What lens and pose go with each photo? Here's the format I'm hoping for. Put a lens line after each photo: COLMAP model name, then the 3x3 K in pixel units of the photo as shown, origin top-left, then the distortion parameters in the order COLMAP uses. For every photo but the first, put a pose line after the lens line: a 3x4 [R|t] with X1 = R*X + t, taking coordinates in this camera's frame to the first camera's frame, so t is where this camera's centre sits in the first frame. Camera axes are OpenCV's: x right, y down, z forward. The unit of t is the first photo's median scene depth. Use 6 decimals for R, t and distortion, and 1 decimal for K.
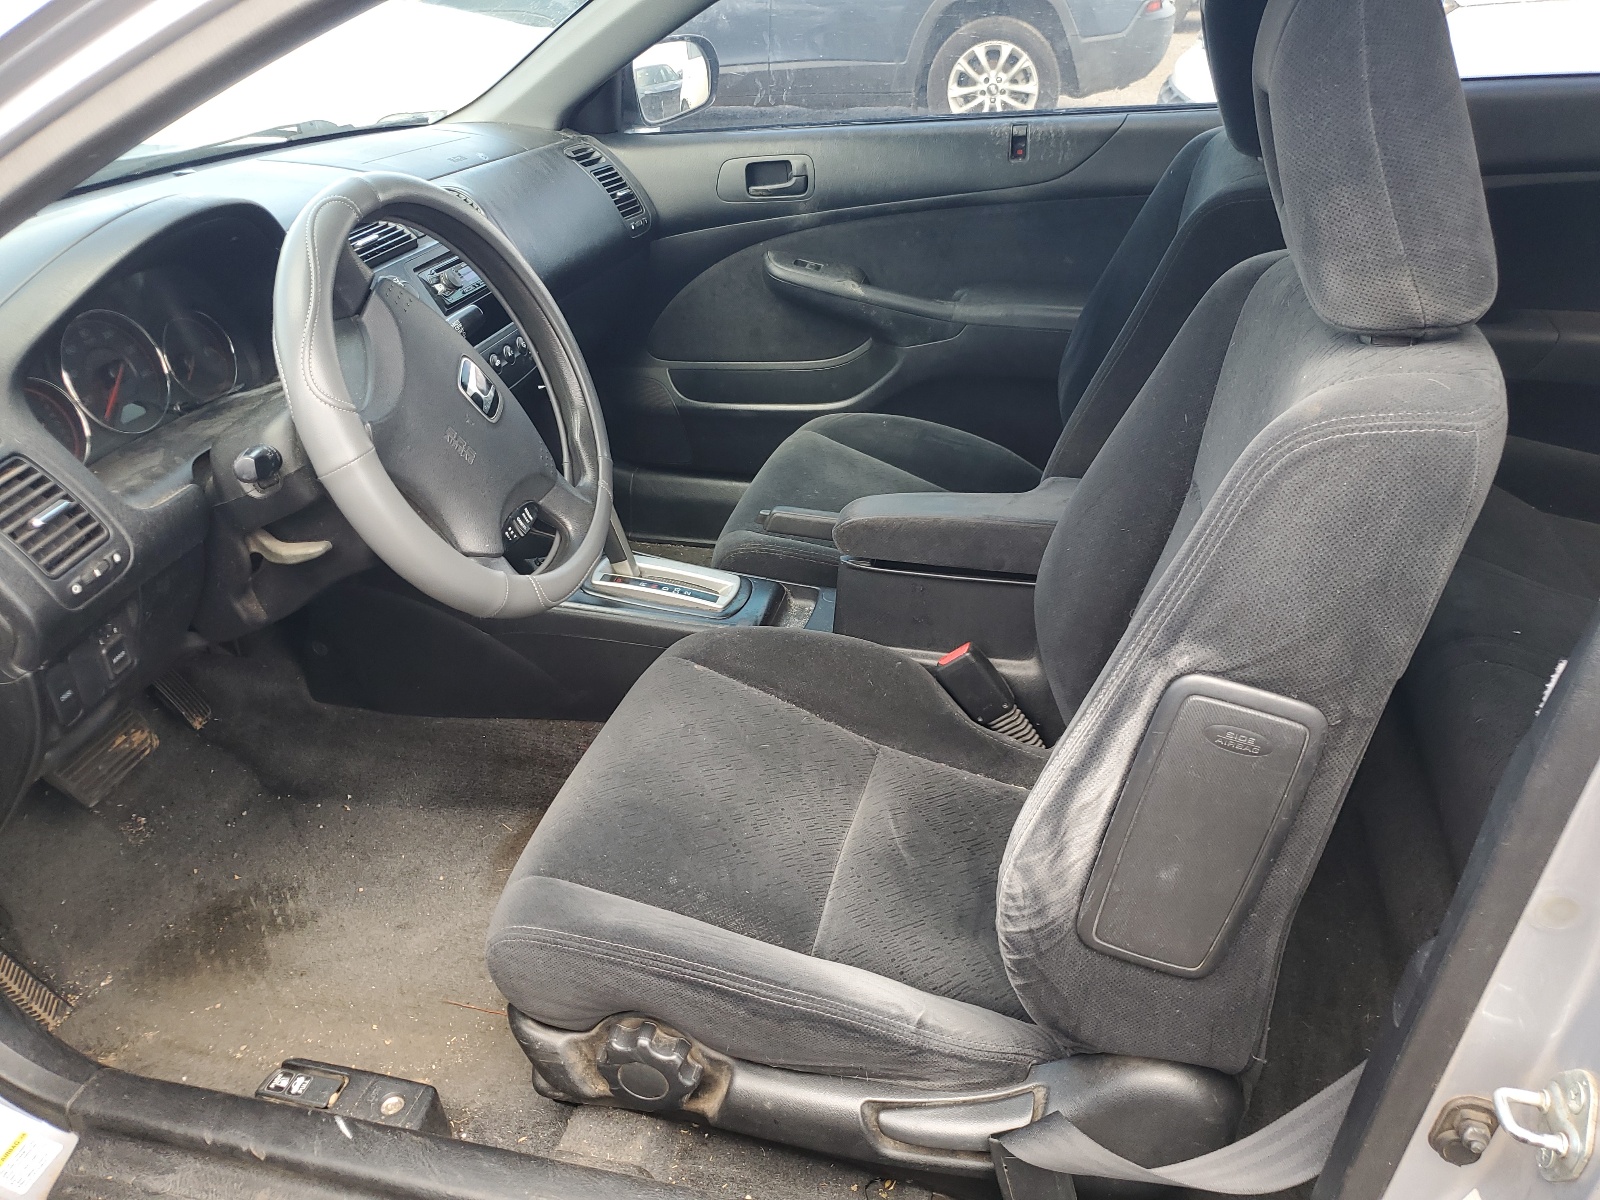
lens RADIAL K [[1230.5, 0, 800.0], [0, 1230.5, 600.0], [0, 0, 1]] dist [-0.005701, 0.087019]
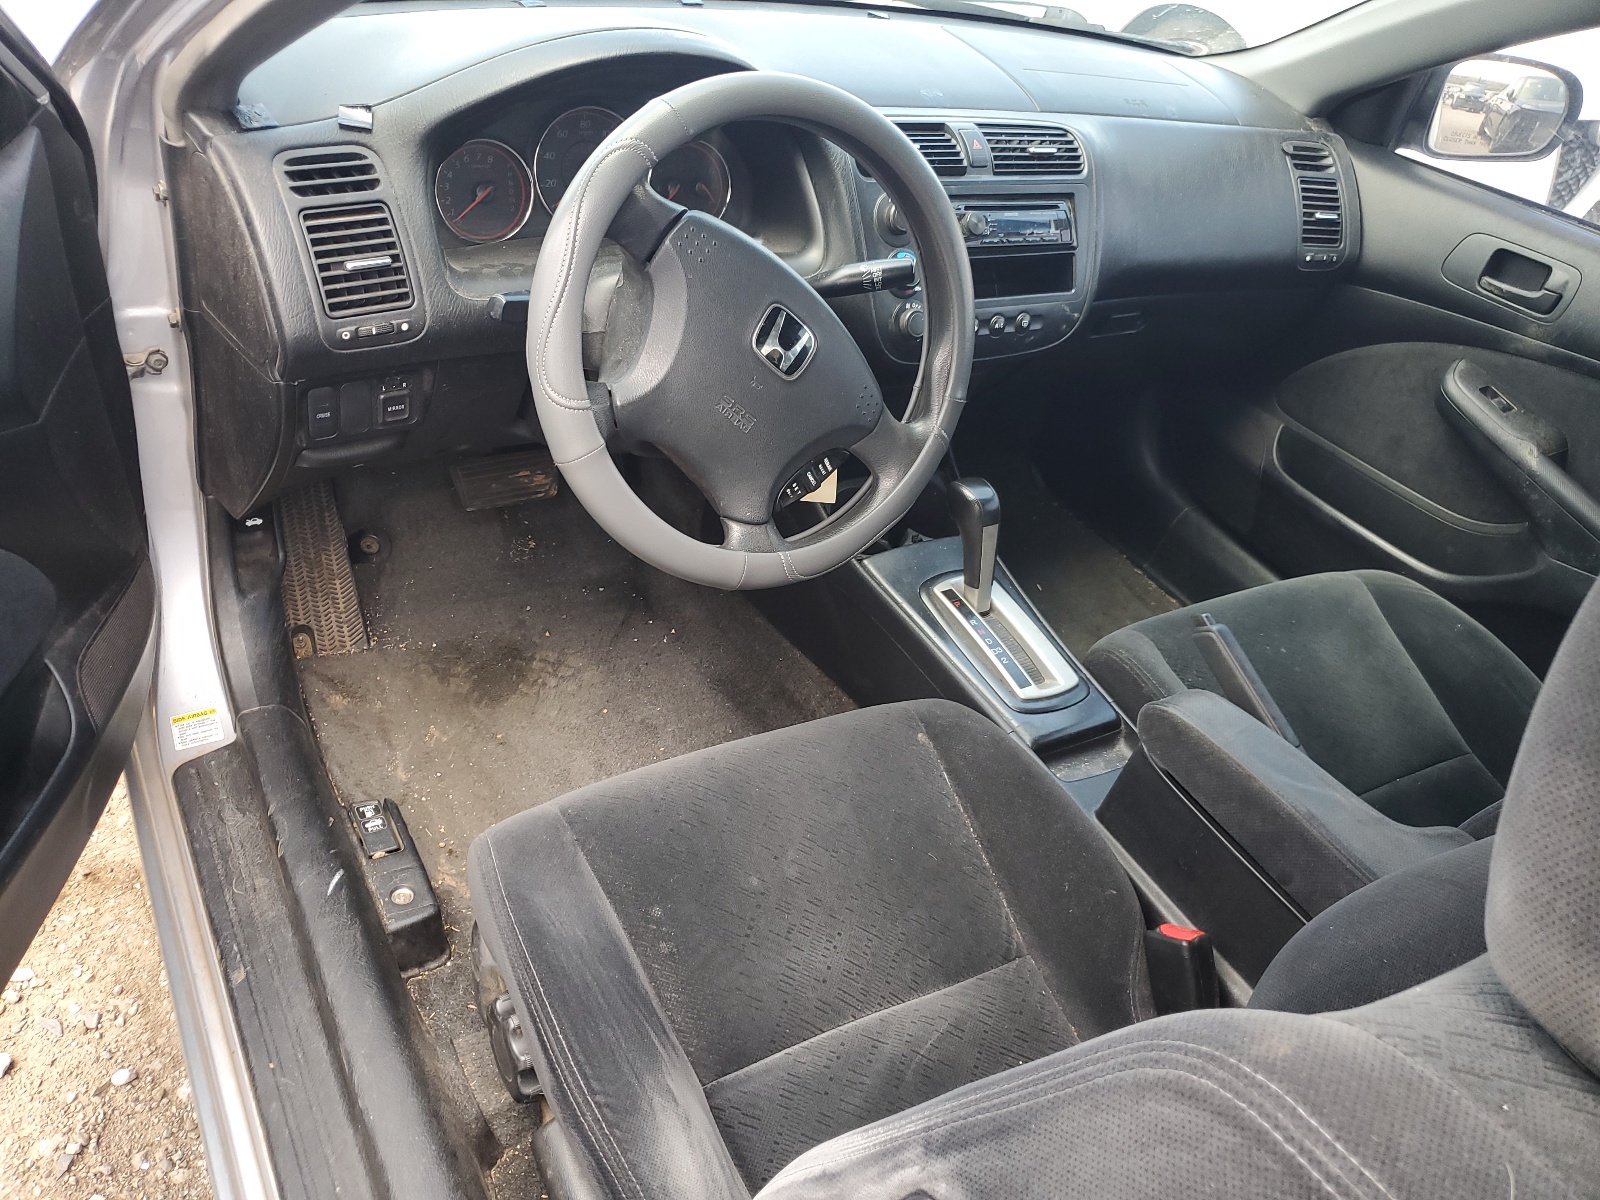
lens RADIAL K [[1251.8, 0, 800.0], [0, 1251.8, 600.0], [0, 0, 1]] dist [-0.001204, 0.006546]
pose [[0.685539, 0.556251, -0.469702, 0.151239], [-0.519545, 0.825739, 0.219607, -0.120998], [0.510008, 0.093482, 0.855075, 0.132560]]
